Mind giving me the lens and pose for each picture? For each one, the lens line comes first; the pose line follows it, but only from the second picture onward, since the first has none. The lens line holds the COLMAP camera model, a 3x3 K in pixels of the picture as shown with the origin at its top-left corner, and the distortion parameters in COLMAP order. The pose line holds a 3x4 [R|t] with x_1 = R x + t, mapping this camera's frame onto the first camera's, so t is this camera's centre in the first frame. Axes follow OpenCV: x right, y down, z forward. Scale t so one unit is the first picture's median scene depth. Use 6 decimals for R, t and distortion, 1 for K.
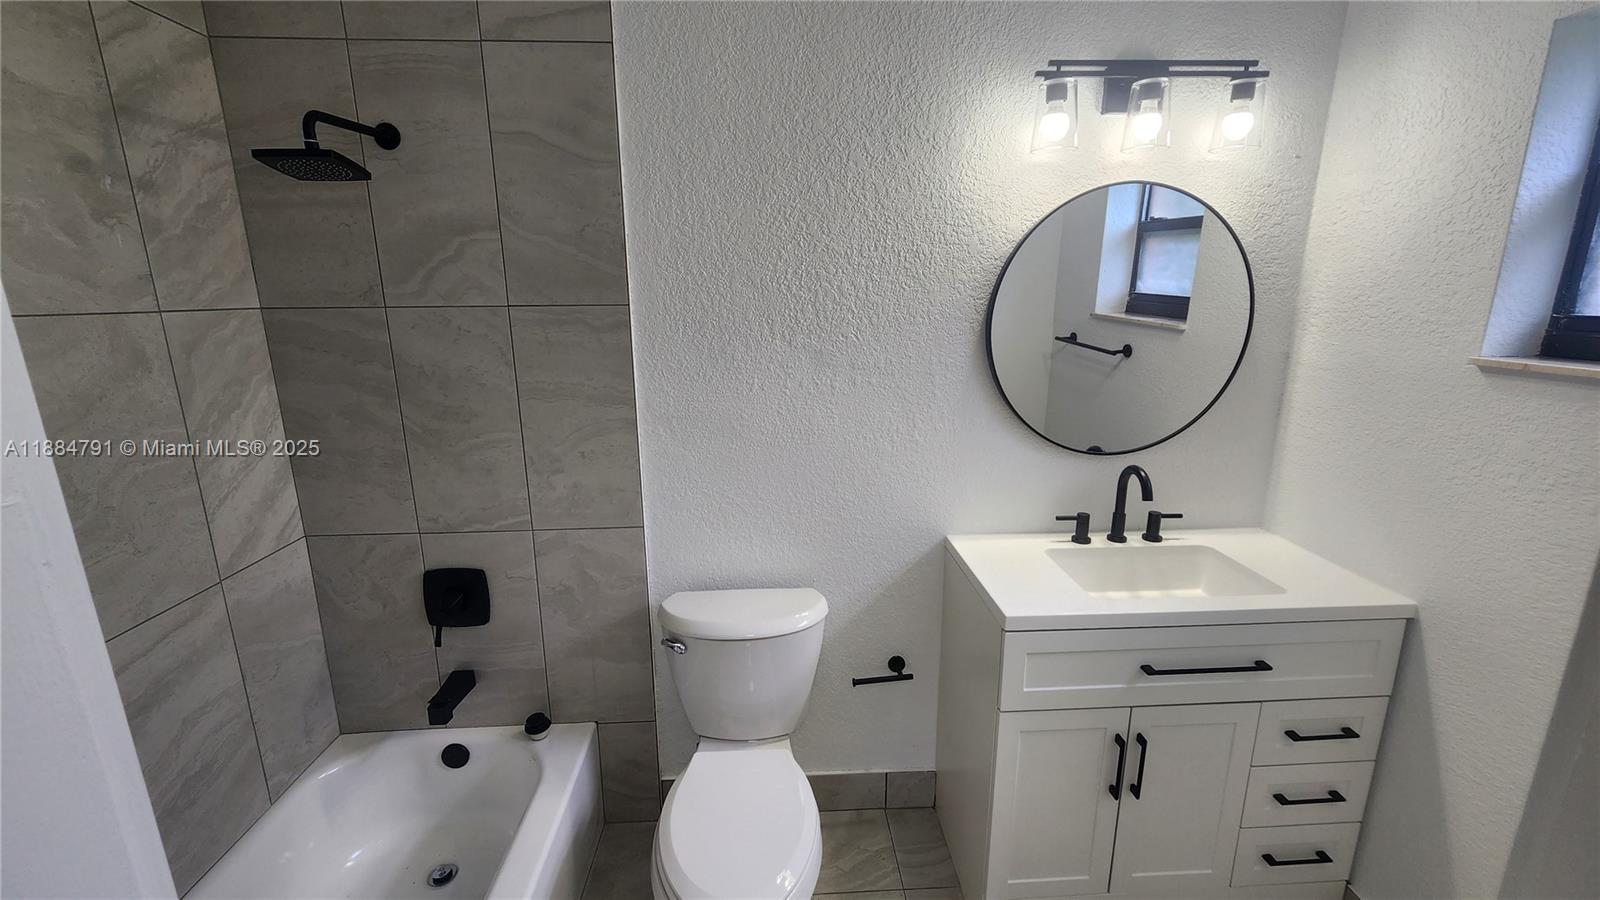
lens RADIAL K [[655.0, 0, 797.3], [0, 655.0, 445.9], [0, 0, 1]] dist [0.001067, -0.000038]
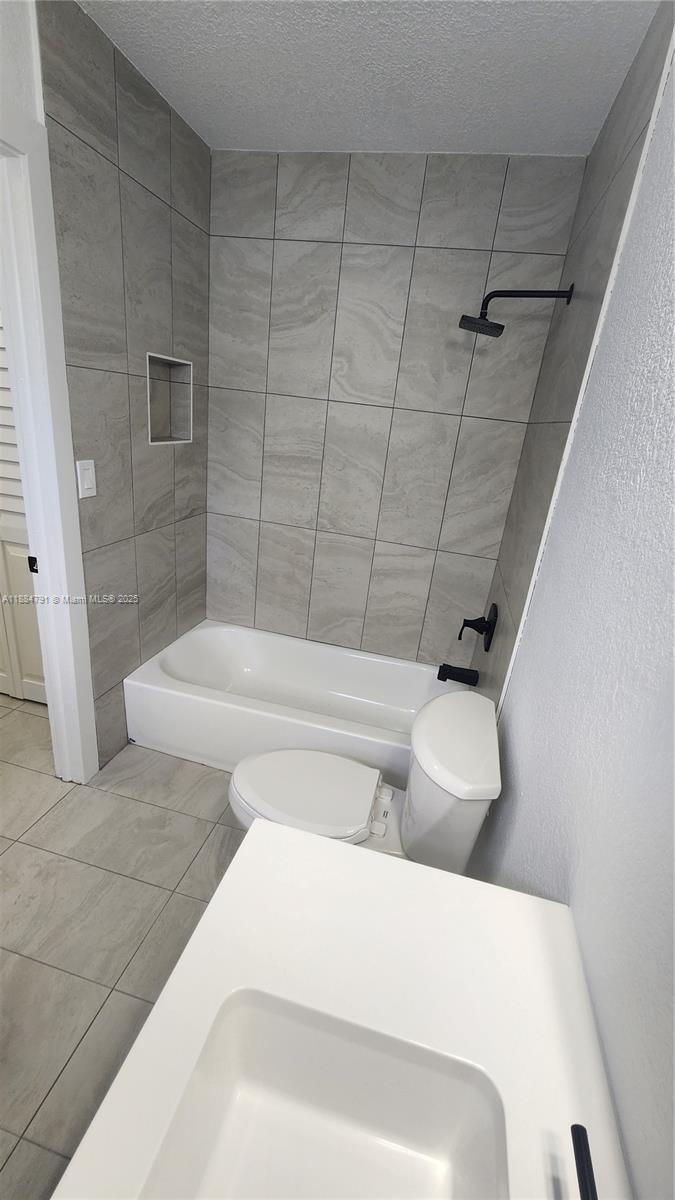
lens RADIAL K [[491.3, 0, 337.4], [0, 491.3, 599.5], [0, 0, 1]] dist [0.001067, -0.000038]
pose [[-0.300396, 0.322638, -0.897589, 0.728121], [-0.320194, 0.852332, 0.413530, -0.222422], [0.898464, 0.411625, -0.152730, 1.105312]]
